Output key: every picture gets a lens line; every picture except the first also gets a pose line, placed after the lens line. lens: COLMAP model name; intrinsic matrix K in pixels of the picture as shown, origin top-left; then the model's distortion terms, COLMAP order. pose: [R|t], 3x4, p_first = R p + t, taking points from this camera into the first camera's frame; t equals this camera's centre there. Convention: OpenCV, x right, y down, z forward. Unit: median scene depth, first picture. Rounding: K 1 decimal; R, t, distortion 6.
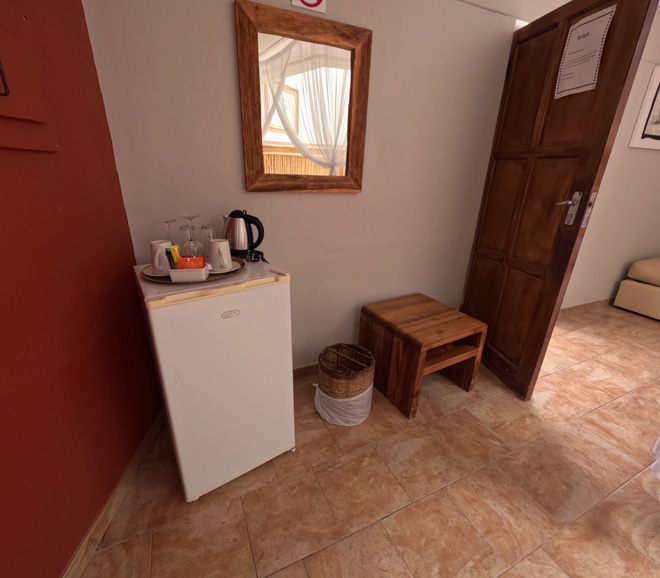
lens RADIAL K [[317.5, 0, 331.8], [0, 317.5, 291.4], [0, 0, 1]] dist [-0.001875, 0.001415]
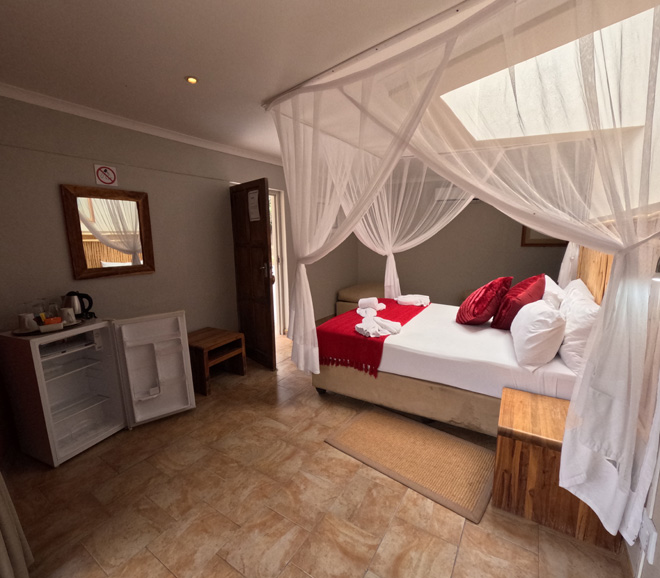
lens RADIAL K [[317.5, 0, 329.1], [0, 317.5, 289.5], [0, 0, 1]] dist [-0.001875, 0.001415]
pose [[0.853562, -0.130409, 0.504406, 0.018389], [0.226088, 0.964970, -0.133106, 0.237131], [-0.469378, 0.227655, 0.853146, -0.956675]]
